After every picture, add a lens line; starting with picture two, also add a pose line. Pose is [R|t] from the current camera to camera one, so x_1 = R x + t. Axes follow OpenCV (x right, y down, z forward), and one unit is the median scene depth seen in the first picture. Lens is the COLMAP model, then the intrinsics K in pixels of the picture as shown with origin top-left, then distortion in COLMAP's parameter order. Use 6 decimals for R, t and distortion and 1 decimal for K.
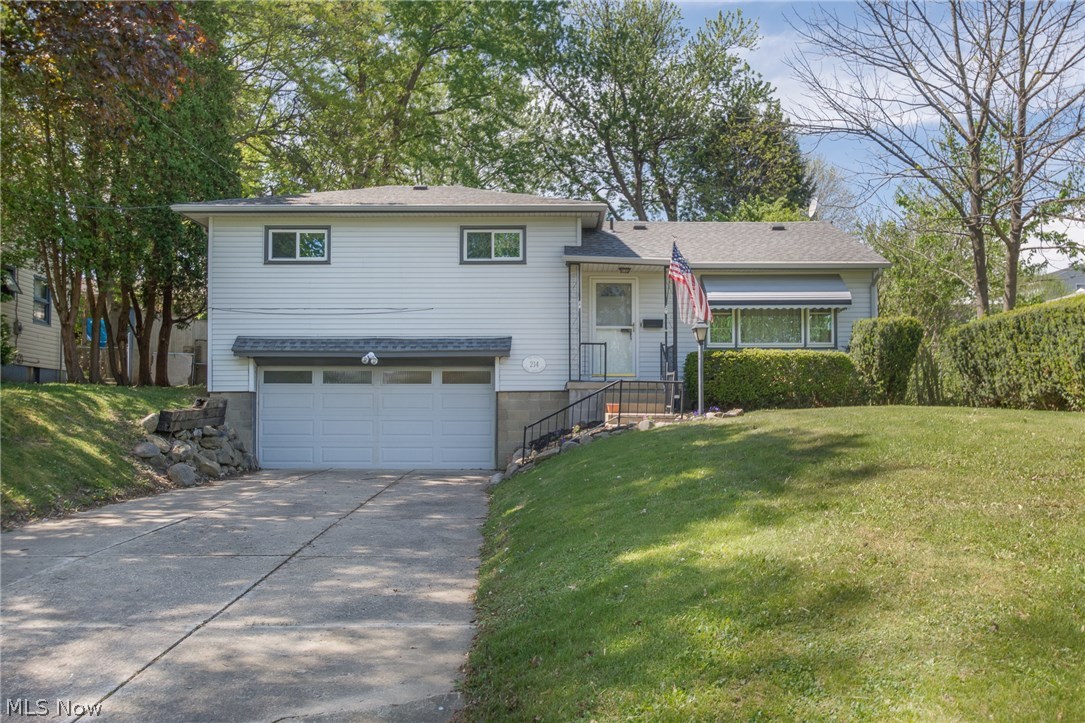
lens RADIAL K [[881.1, 0, 544.0], [0, 881.1, 369.1], [0, 0, 1]] dist [-0.042361, 0.000652]
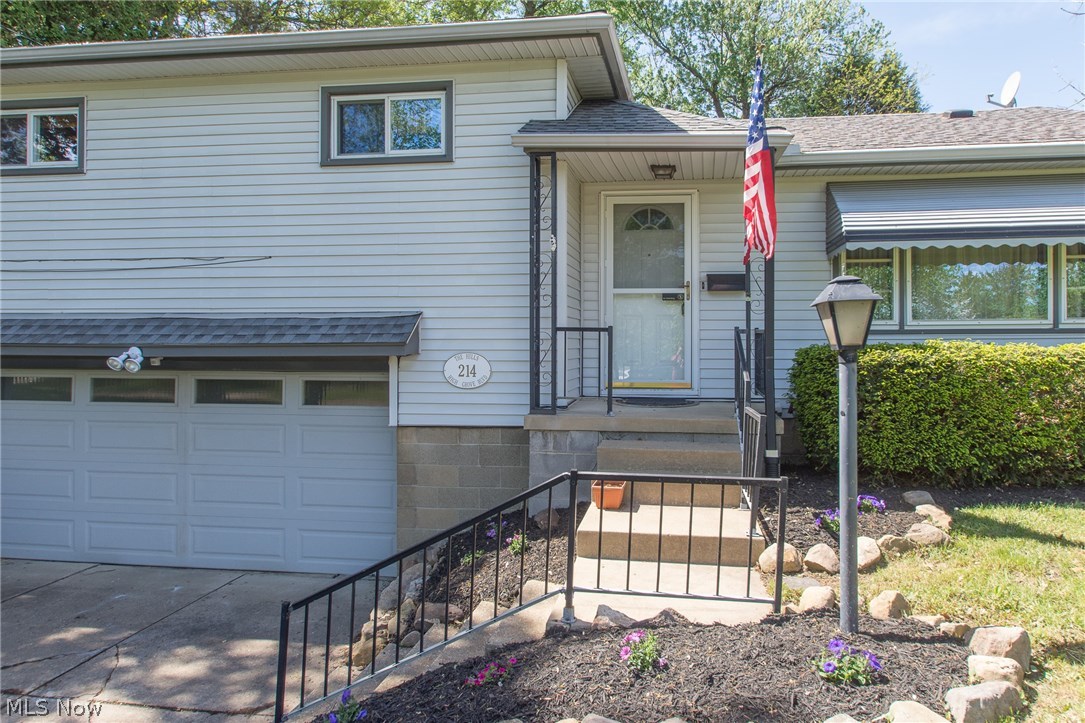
lens RADIAL K [[840.5, 0, 540.6], [0, 840.5, 349.6], [0, 0, 1]] dist [0.002661, -0.000208]
pose [[0.990935, -0.000065, -0.134344, 0.089123], [0.003958, 0.999580, 0.028711, -0.029682], [0.134285, -0.028983, 0.990519, 0.547595]]
